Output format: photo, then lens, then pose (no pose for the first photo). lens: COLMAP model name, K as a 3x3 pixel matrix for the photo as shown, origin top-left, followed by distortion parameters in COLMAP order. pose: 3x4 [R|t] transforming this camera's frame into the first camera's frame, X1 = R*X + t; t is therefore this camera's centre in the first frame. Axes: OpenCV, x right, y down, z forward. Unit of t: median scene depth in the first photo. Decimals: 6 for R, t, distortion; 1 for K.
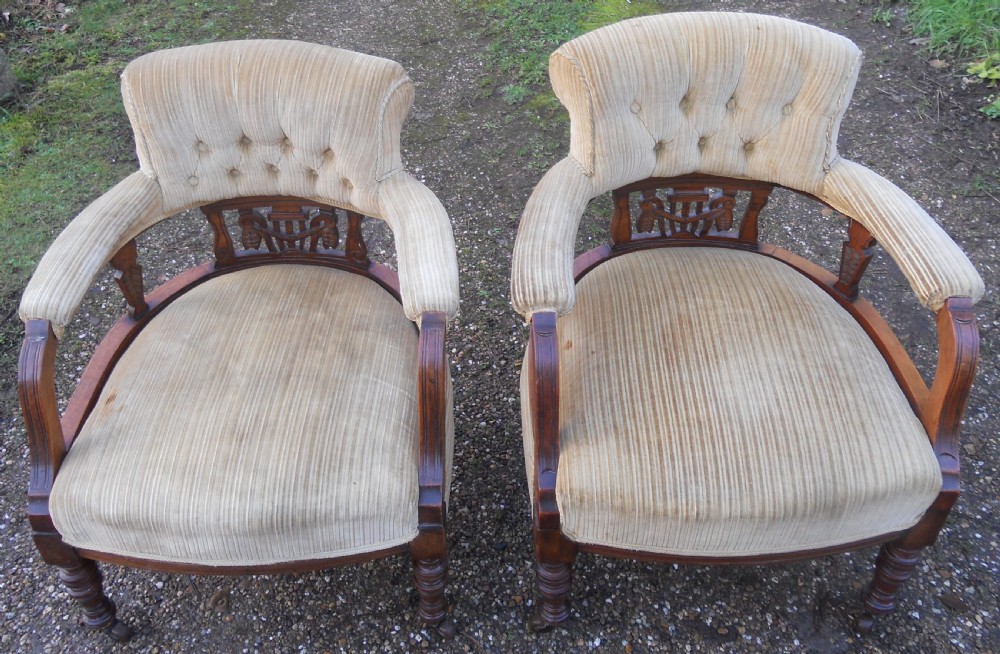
lens RADIAL K [[805.5, 0, 485.6], [0, 805.5, 264.9], [0, 0, 1]] dist [-0.029576, 0.010204]
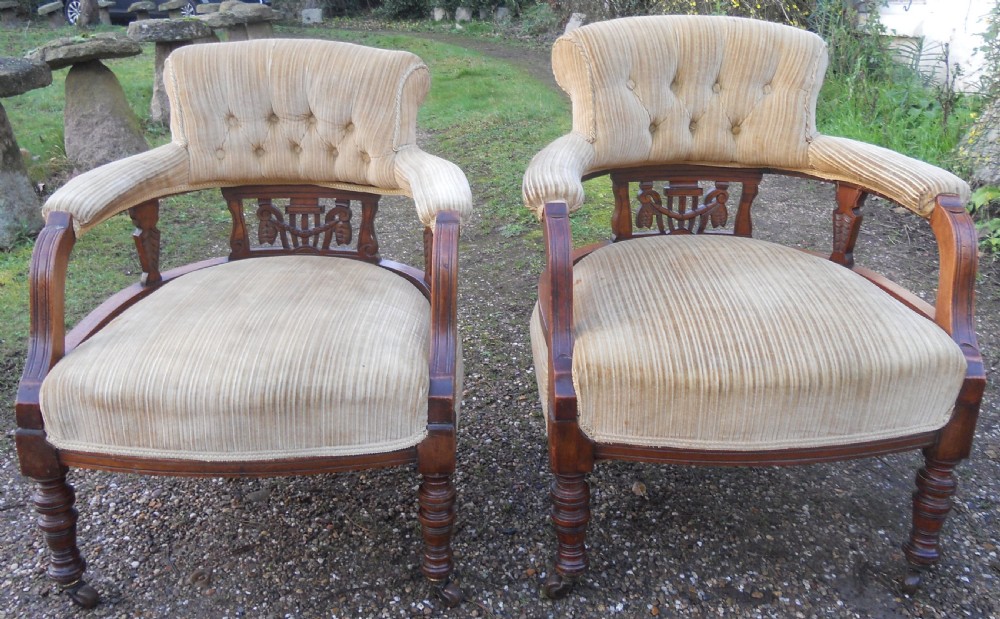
lens RADIAL K [[783.7, 0, 490.2], [0, 783.7, 280.4], [0, 0, 1]] dist [-0.026359, 0.007266]
pose [[0.999847, 0.006404, 0.016307, -0.022003], [-0.001245, 0.954403, -0.298517, 0.368555], [-0.017476, 0.298451, 0.954265, 0.055491]]
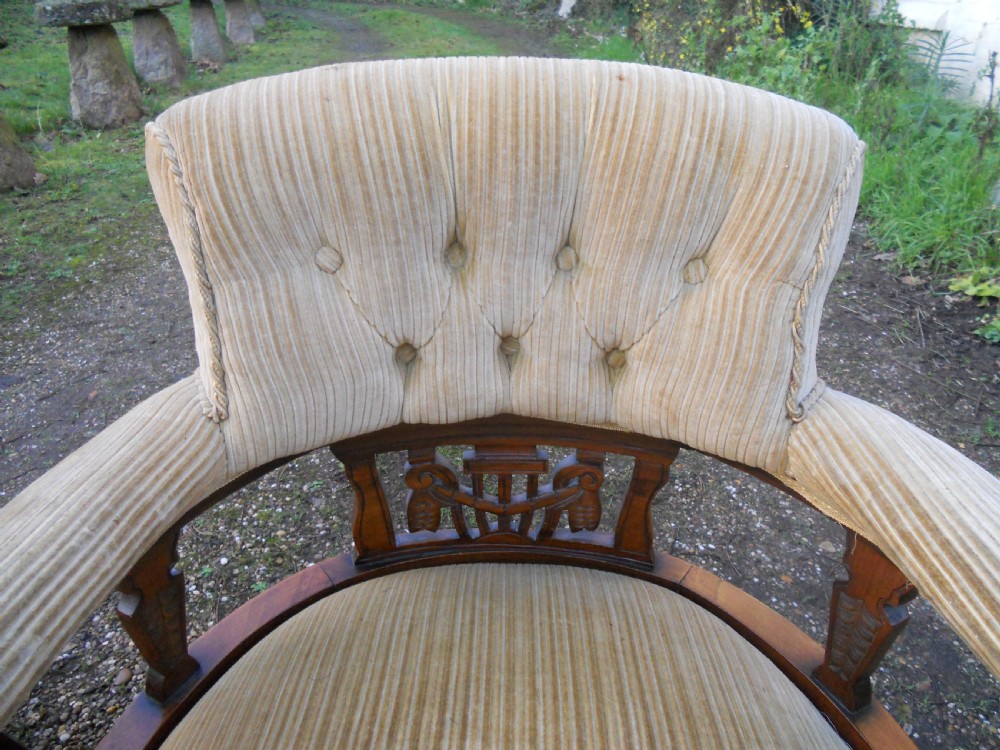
lens RADIAL K [[732.5, 0, 476.0], [0, 732.5, 394.6], [0, 0, 1]] dist [-0.035199, 0.000034]
pose [[0.999807, 0.019358, 0.003470, 0.252543], [-0.018810, 0.992772, -0.118529, -0.079411], [-0.005739, 0.118441, 0.992944, 0.608672]]
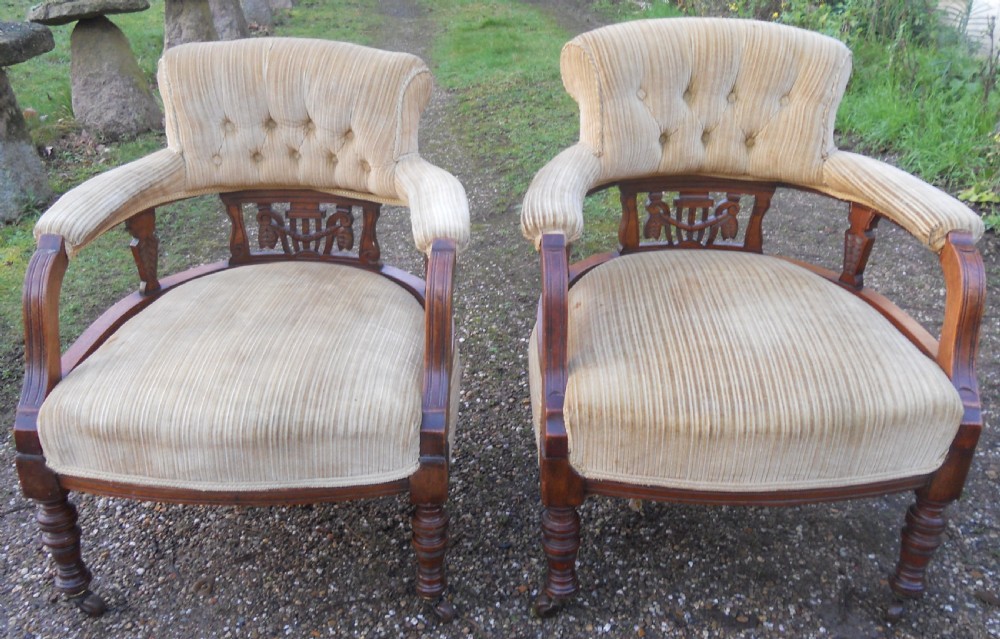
lens RADIAL K [[796.9, 0, 500.0], [0, 796.9, 319.5], [0, 0, 1]] dist [-0.034050, 0.017601]
pose [[0.999716, 0.023805, 0.001149, 0.005696], [-0.023127, 0.980637, -0.194465, 0.291639], [-0.005756, 0.194383, 0.980909, 0.031941]]
